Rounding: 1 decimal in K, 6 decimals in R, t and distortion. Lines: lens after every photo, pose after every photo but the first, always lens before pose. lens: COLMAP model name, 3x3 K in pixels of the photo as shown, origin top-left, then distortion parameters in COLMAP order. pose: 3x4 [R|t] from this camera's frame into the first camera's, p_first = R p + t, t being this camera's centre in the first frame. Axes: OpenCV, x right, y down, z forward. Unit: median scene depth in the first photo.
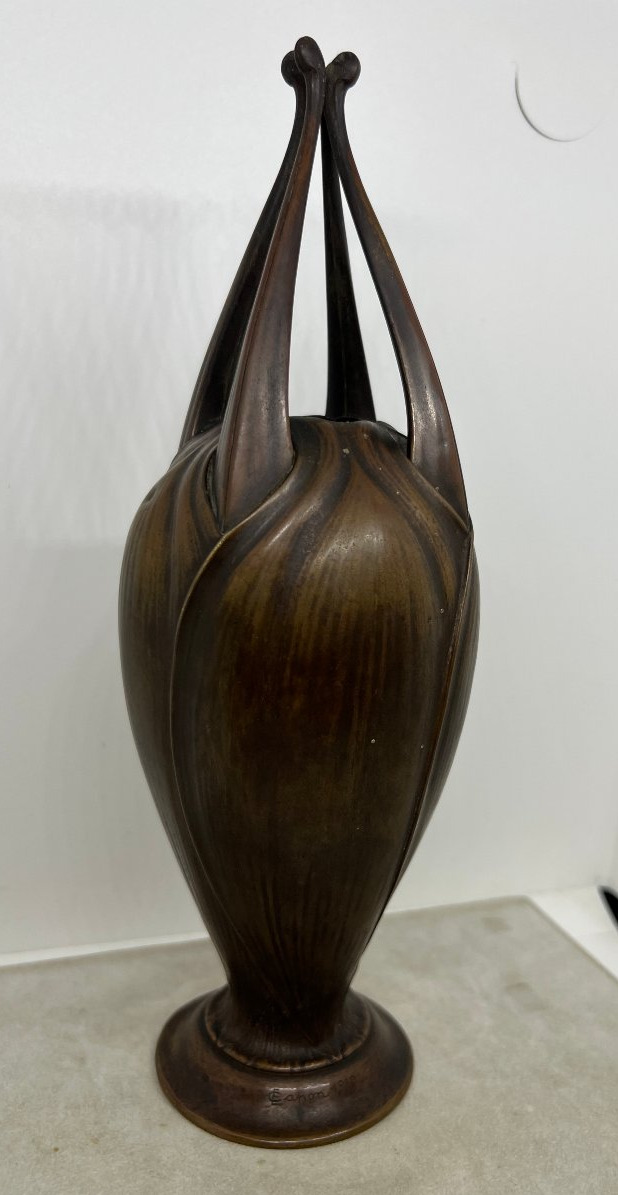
lens RADIAL K [[936.1, 0, 352.9], [0, 936.1, 610.9], [0, 0, 1]] dist [0.008488, -0.024774]
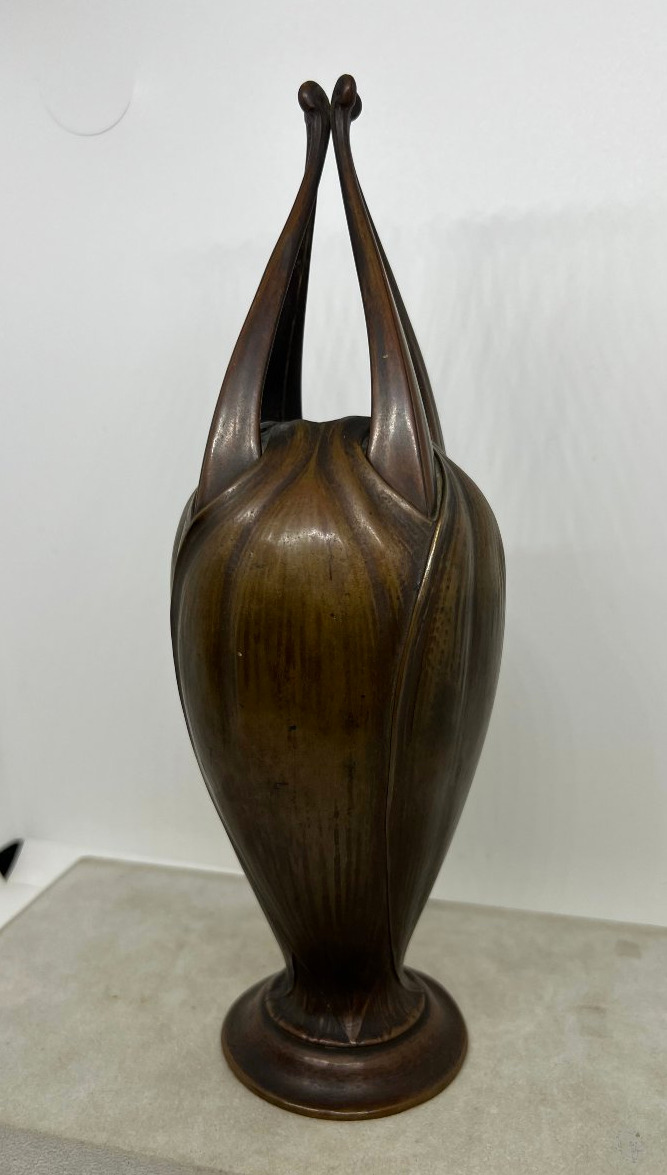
lens RADIAL K [[938.8, 0, 326.9], [0, 938.8, 633.2], [0, 0, 1]] dist [-0.001693, -0.000330]
pose [[0.821667, 0.076354, -0.564831, 0.616819], [-0.061686, 0.997078, 0.045050, -0.002853], [0.566620, -0.002174, 0.823976, 0.096450]]
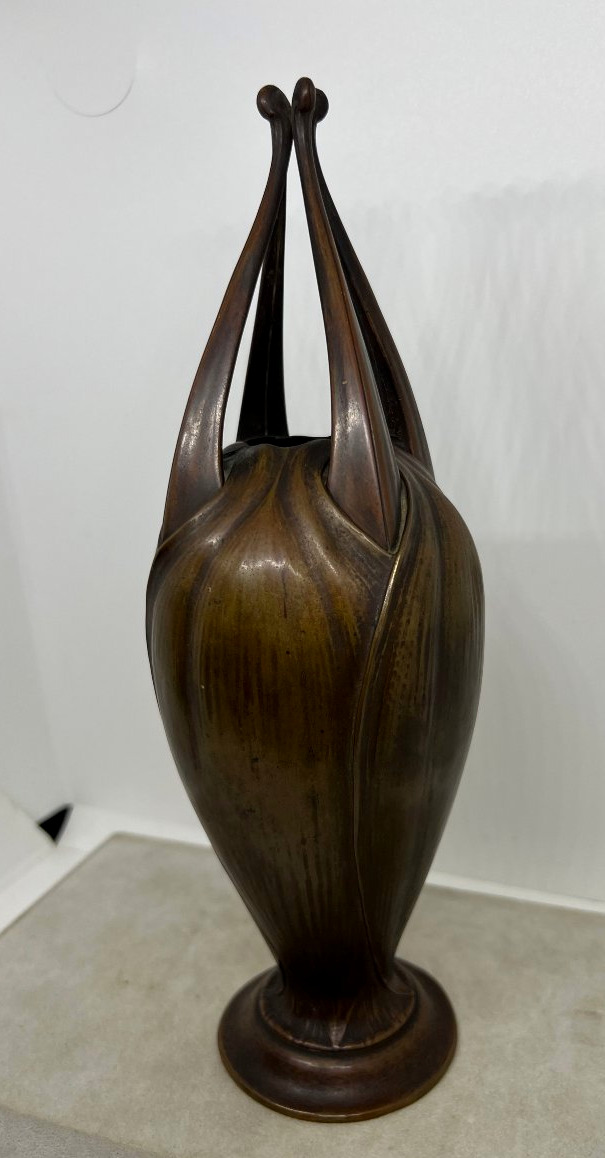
lens RADIAL K [[938.4, 0, 327.2], [0, 938.4, 634.4], [0, 0, 1]] dist [-0.005722, 0.008345]
pose [[0.760744, 0.122888, -0.637312, 0.709700], [-0.049376, 0.990025, 0.131959, -0.118851], [0.647171, -0.068919, 0.759223, 0.188703]]
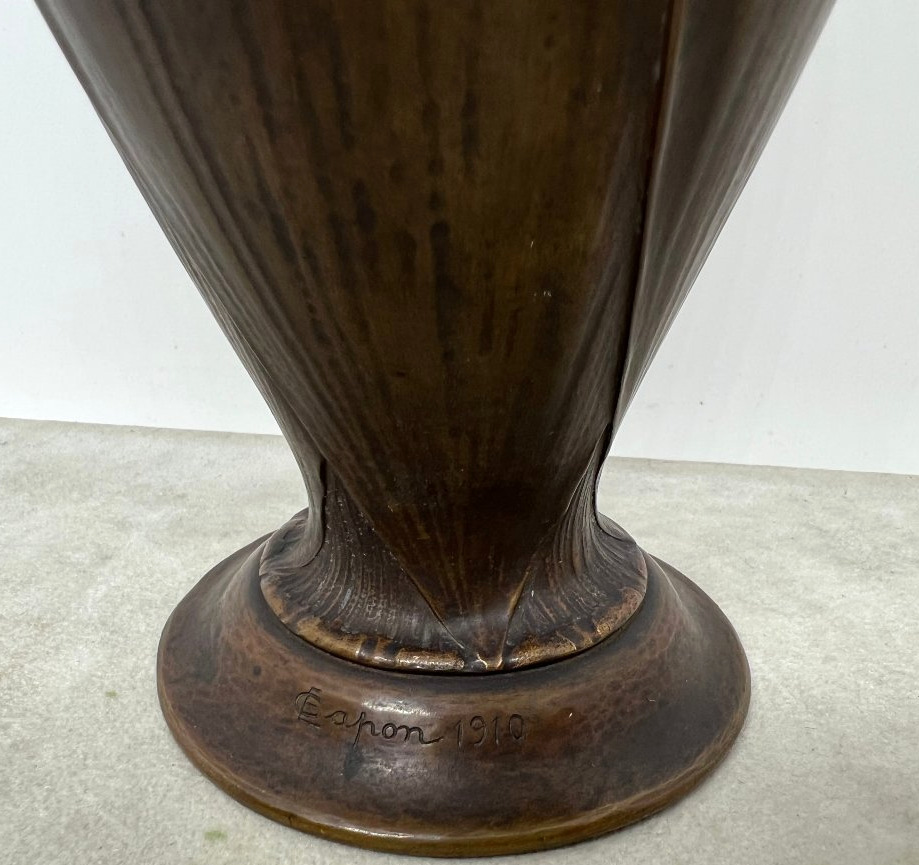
lens RADIAL K [[925.1, 0, 431.1], [0, 925.1, 552.4], [0, 0, 1]] dist [-0.000693, 0.000000]
pose [[0.858528, 0.190330, -0.476135, 0.142530], [-0.045696, 0.953264, 0.298662, 0.352265], [0.510727, -0.234652, 0.827101, 0.748345]]
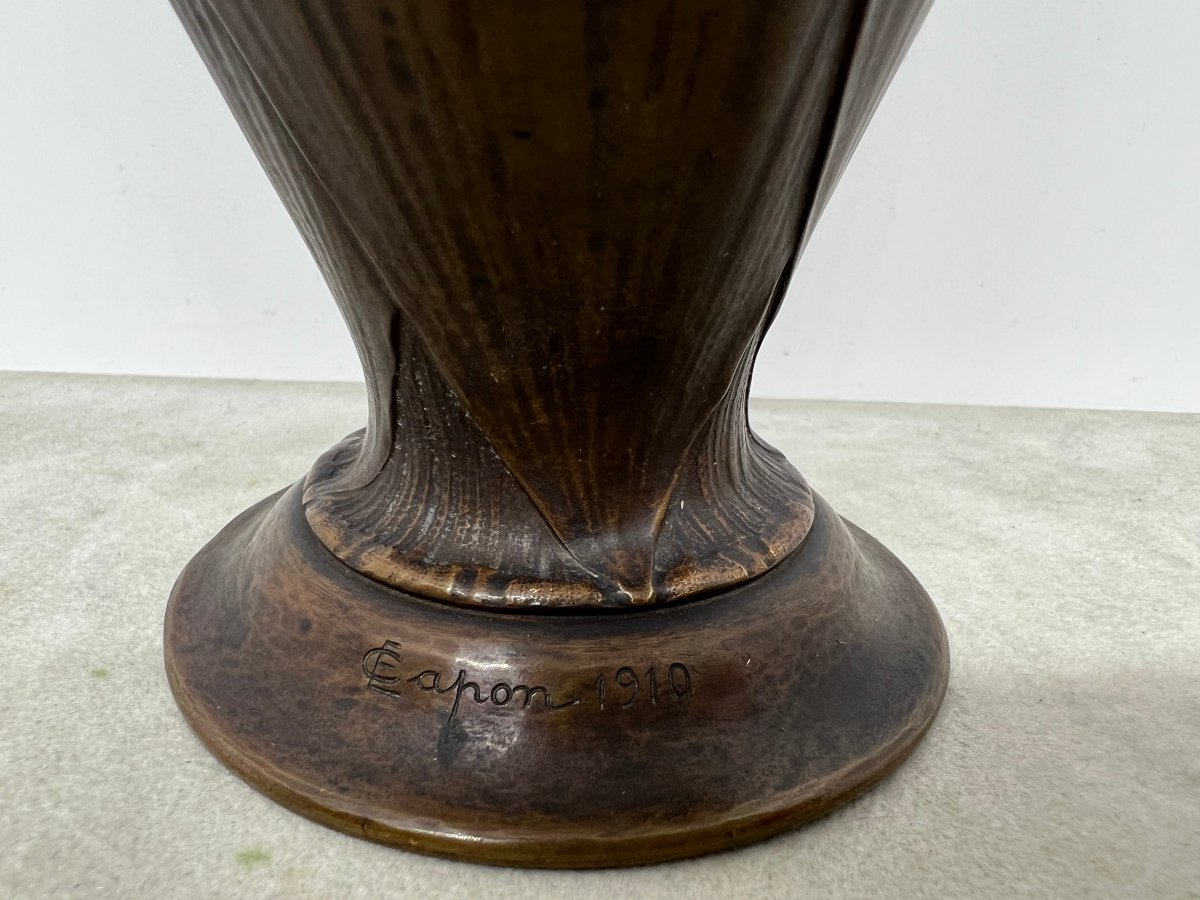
lens RADIAL K [[925.8, 0, 550.6], [0, 925.8, 554.4], [0, 0, 1]] dist [0.004912, -0.018917]
pose [[0.905043, 0.157311, -0.395160, 0.070821], [-0.043492, 0.958446, 0.281940, 0.423984], [0.423092, -0.237981, 0.874276, 0.820205]]
